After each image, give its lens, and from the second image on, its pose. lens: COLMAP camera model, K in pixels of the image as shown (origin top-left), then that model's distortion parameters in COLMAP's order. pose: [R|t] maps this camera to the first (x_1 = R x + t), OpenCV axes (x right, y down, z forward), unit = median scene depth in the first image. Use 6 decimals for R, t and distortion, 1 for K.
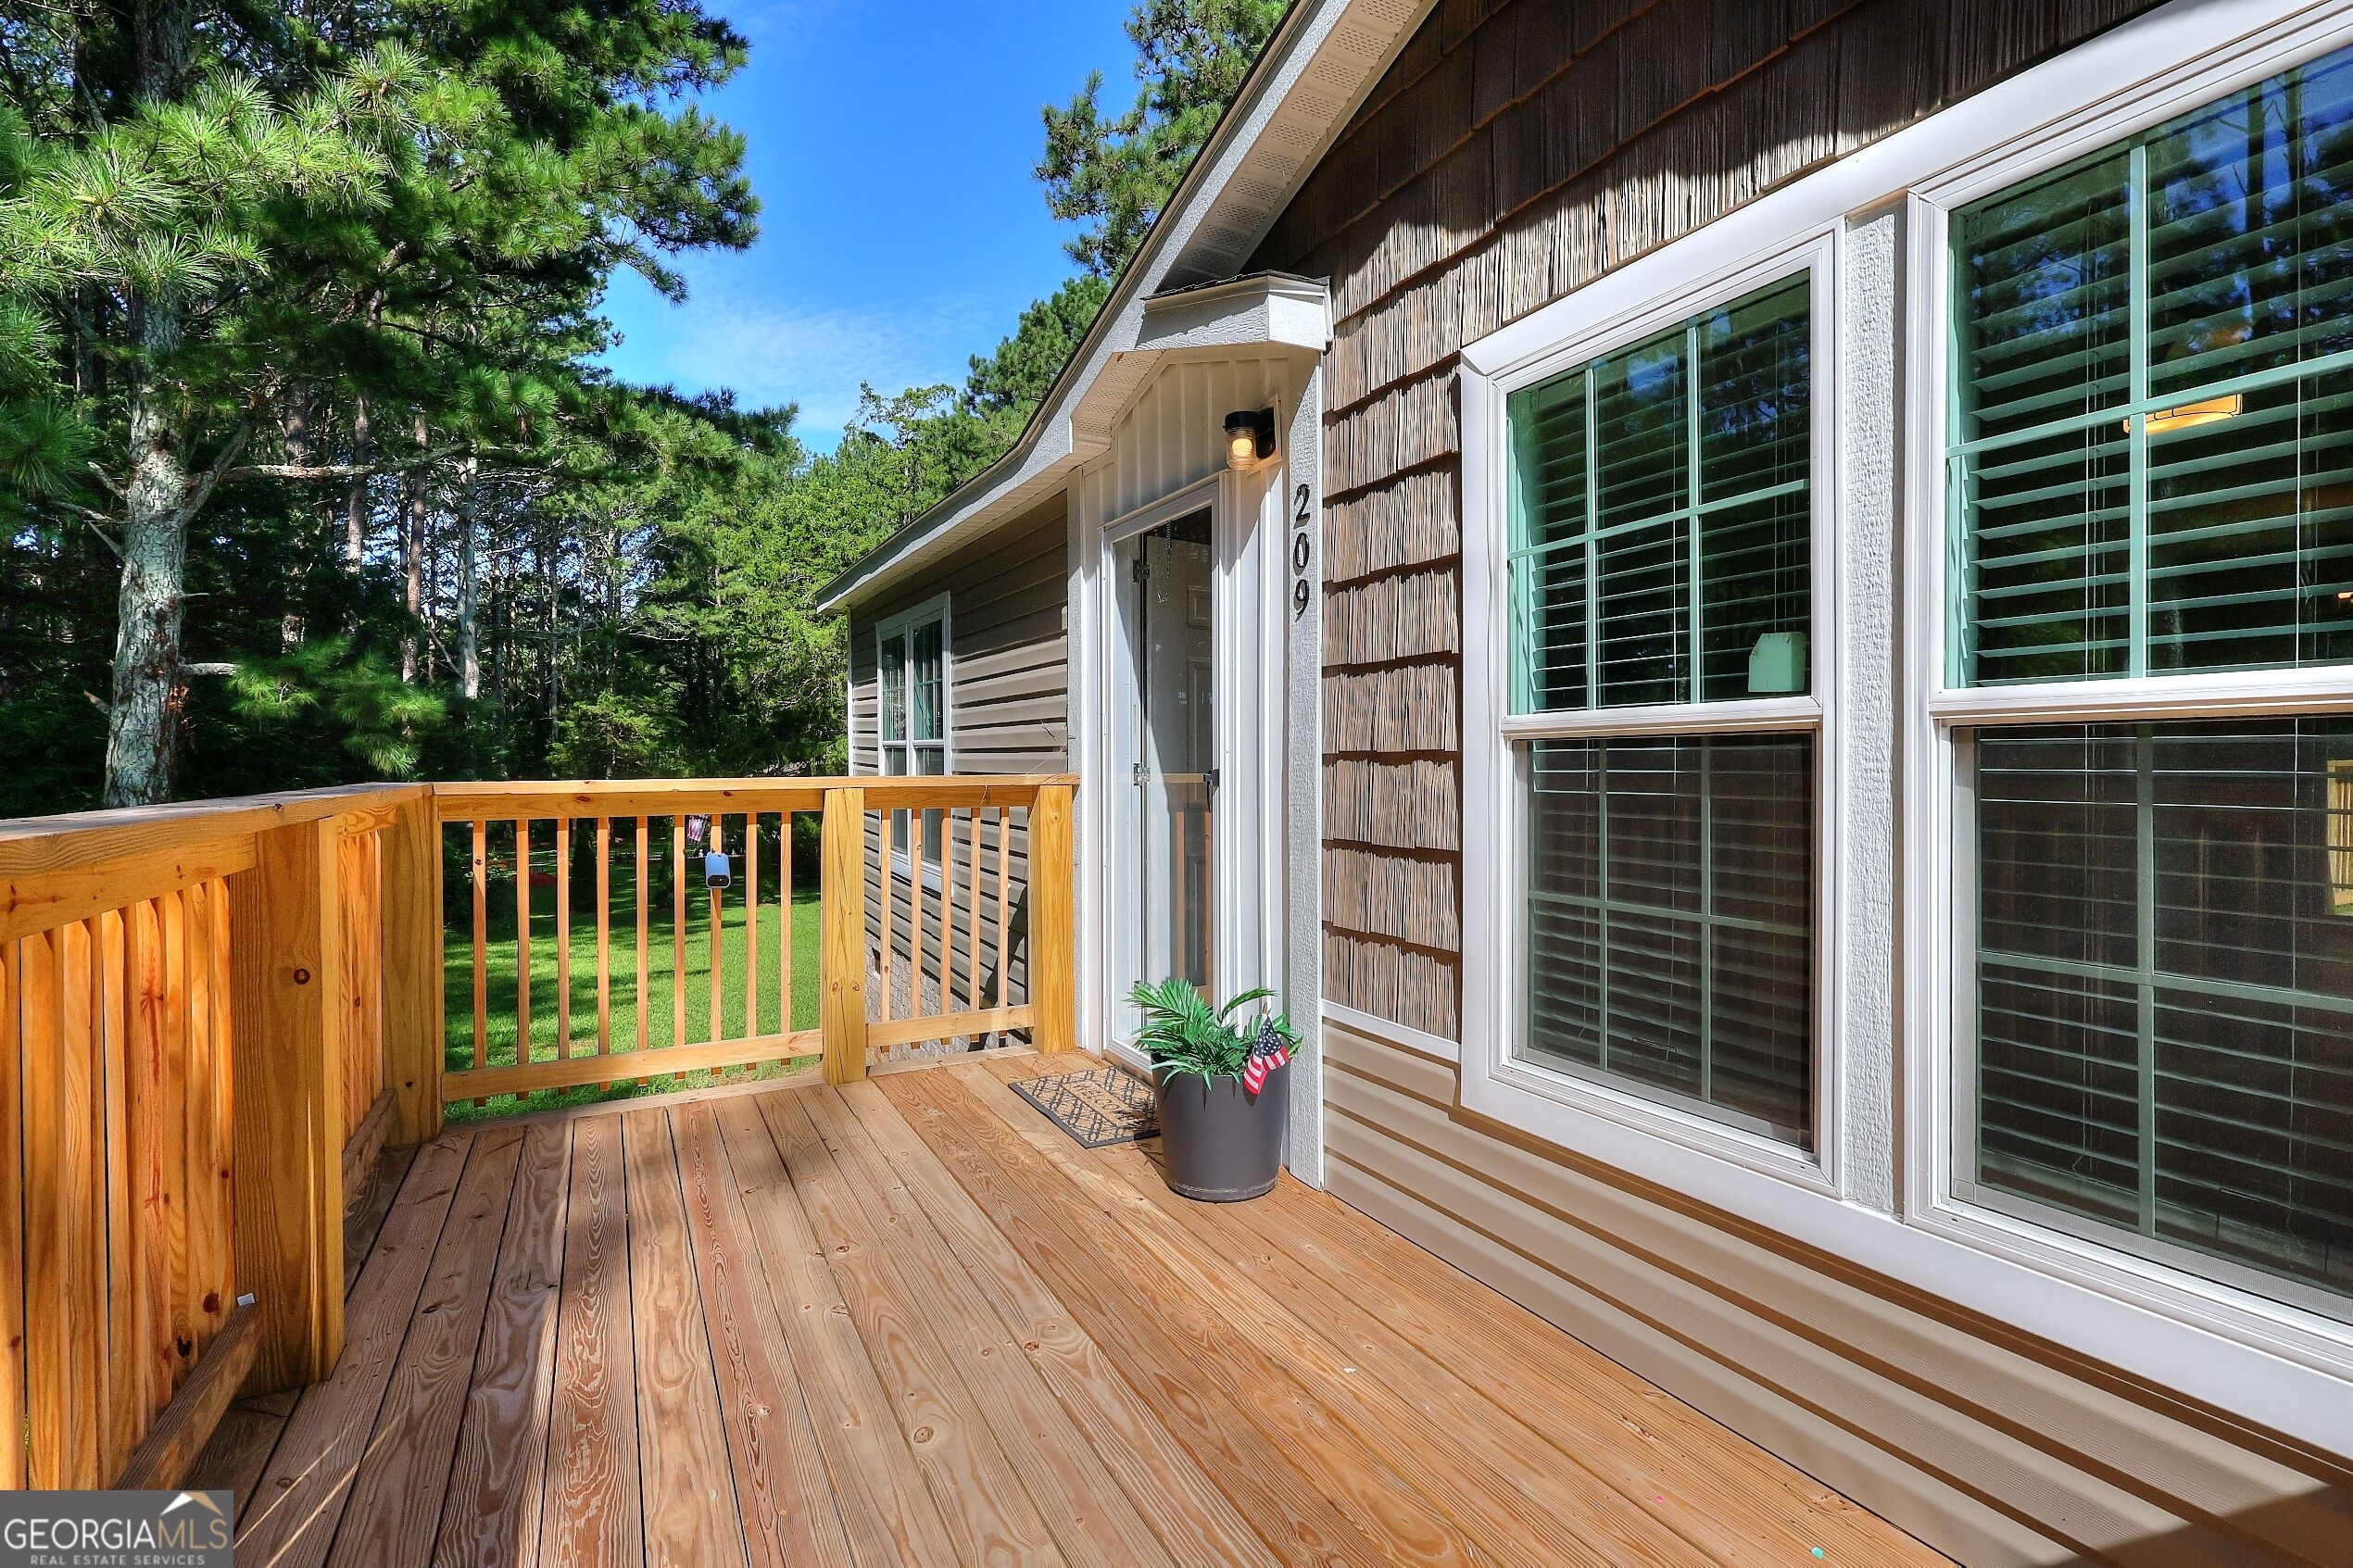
lens RADIAL K [[1086.8, 0, 1168.8], [0, 1086.8, 770.2], [0, 0, 1]] dist [-0.011947, 0.004164]
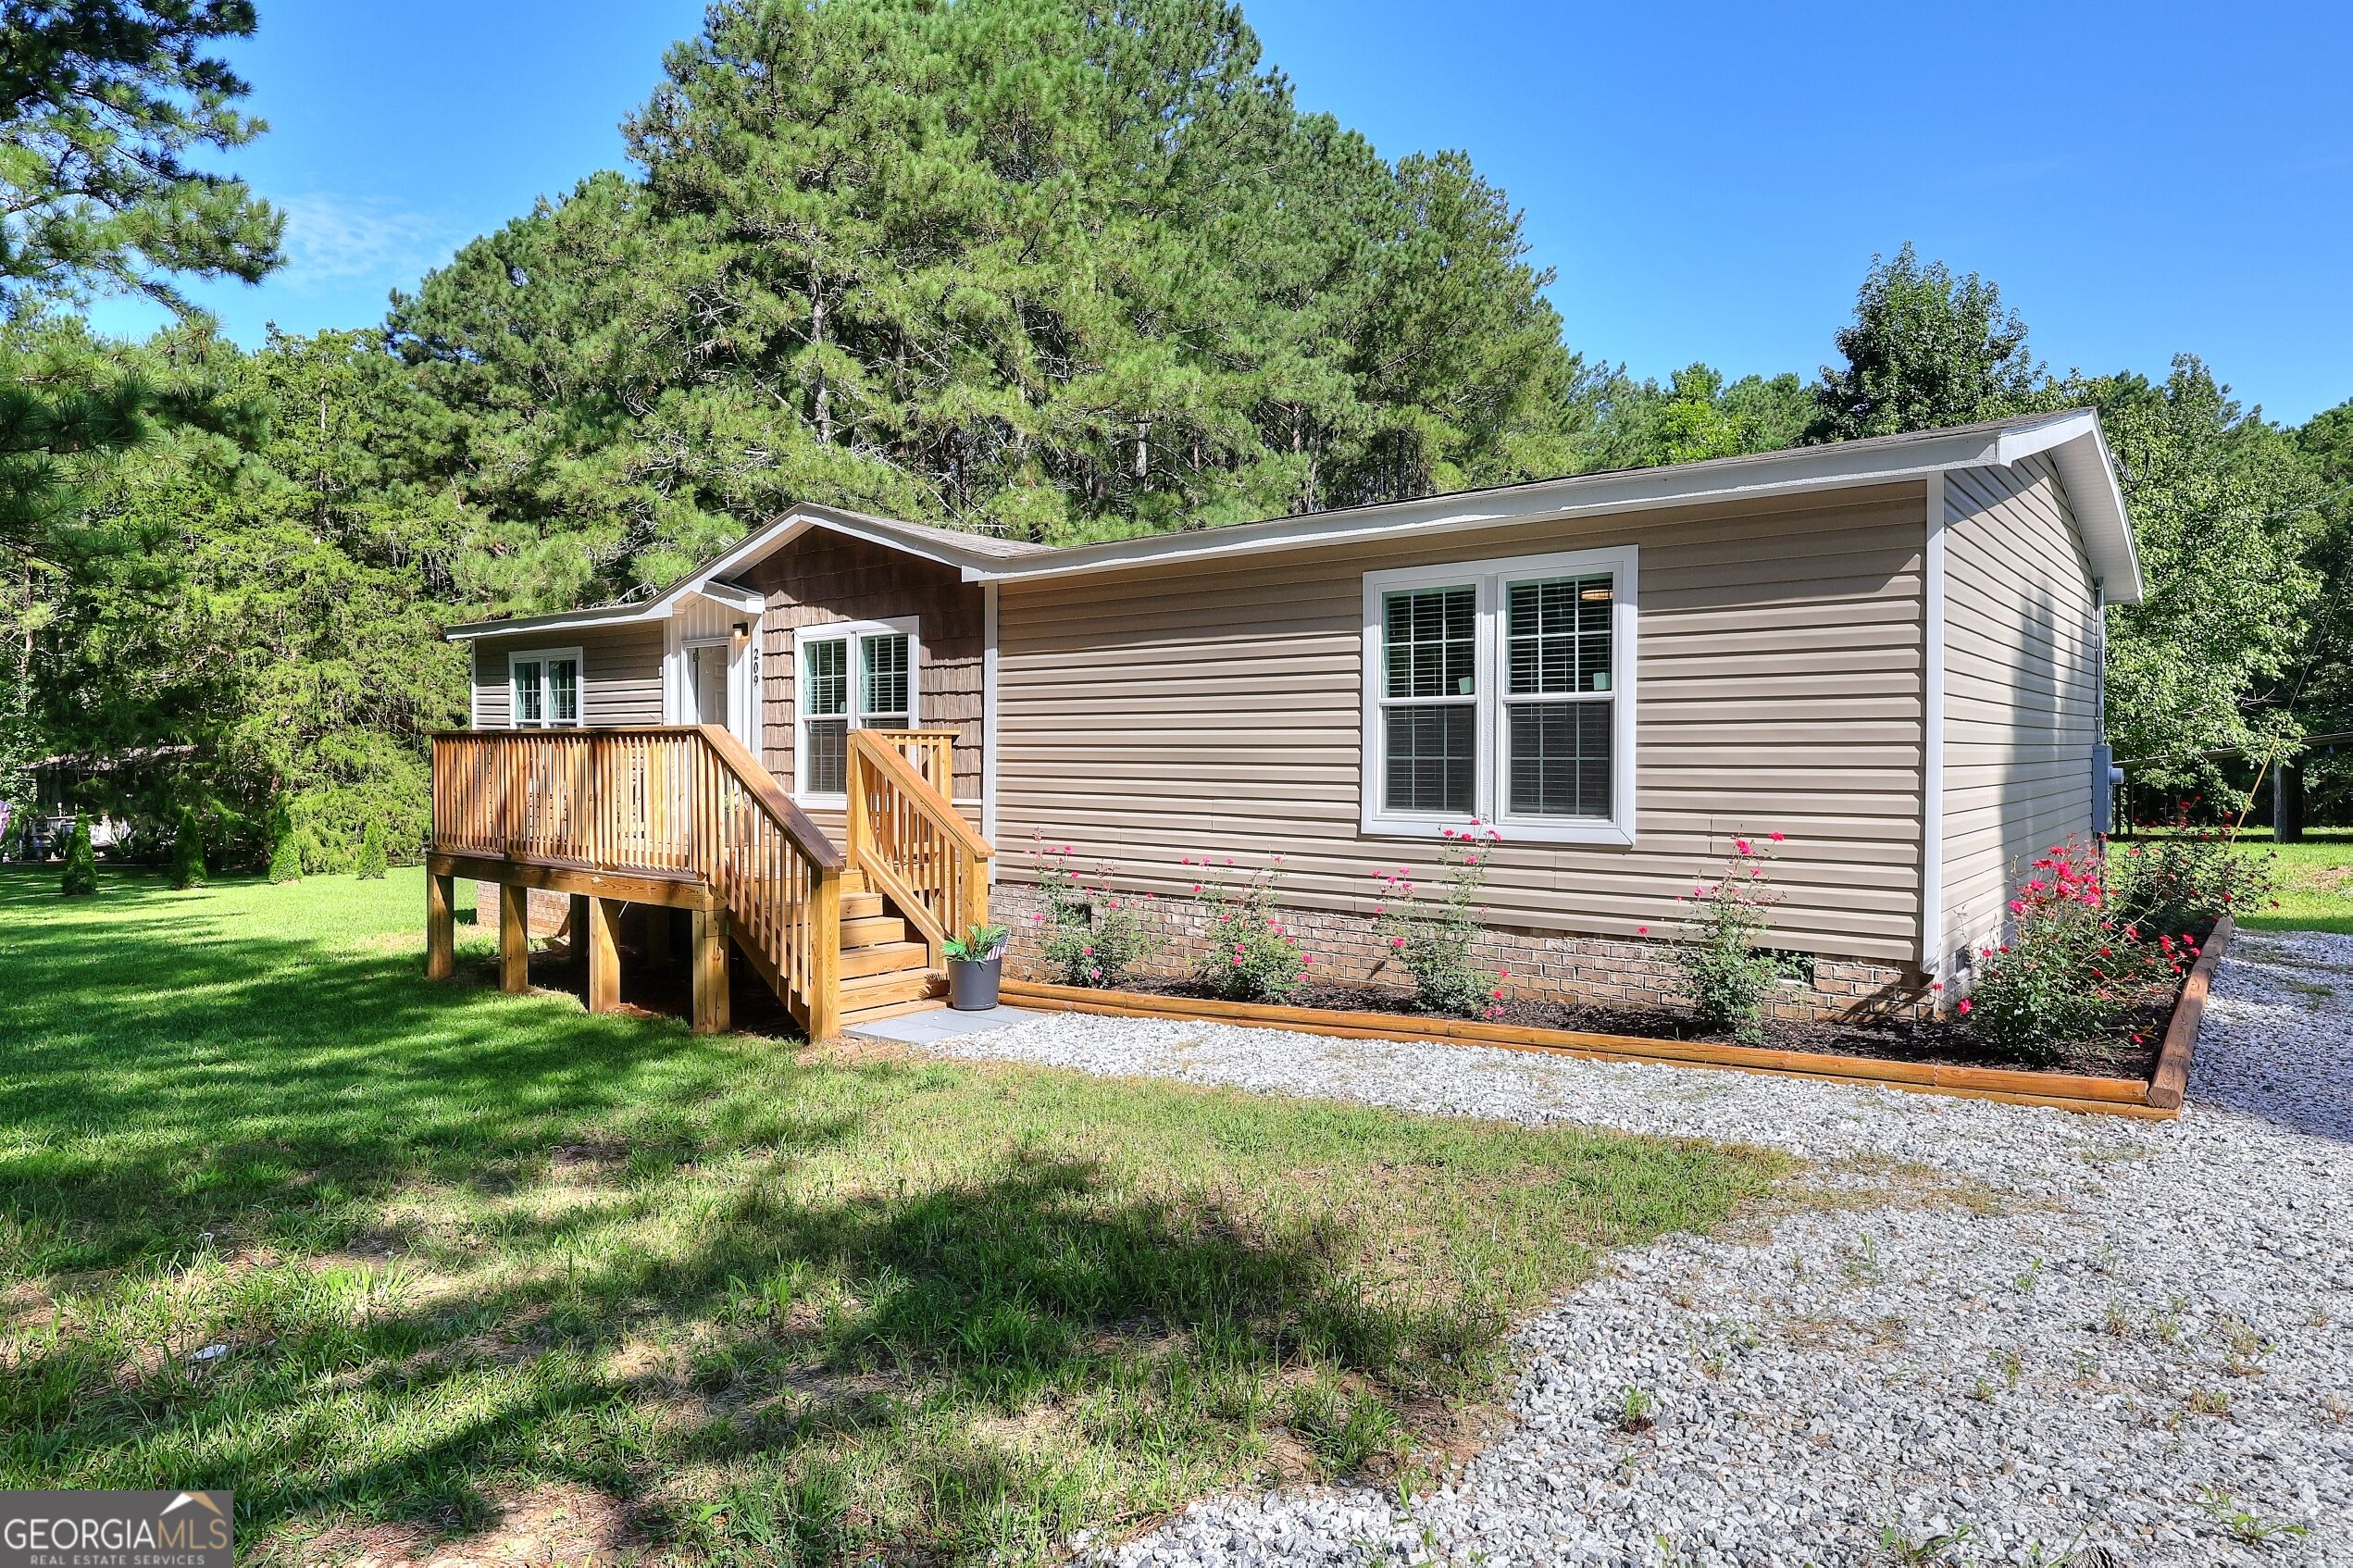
lens RADIAL K [[1316.9, 0, 1175.1], [0, 1316.9, 760.4], [0, 0, 1]] dist [-0.005235, 0.003077]
pose [[0.916345, 0.003998, 0.400369, -0.303930], [-0.001985, 0.999983, -0.005444, 0.109840], [-0.400385, 0.004194, 0.916338, -3.090847]]
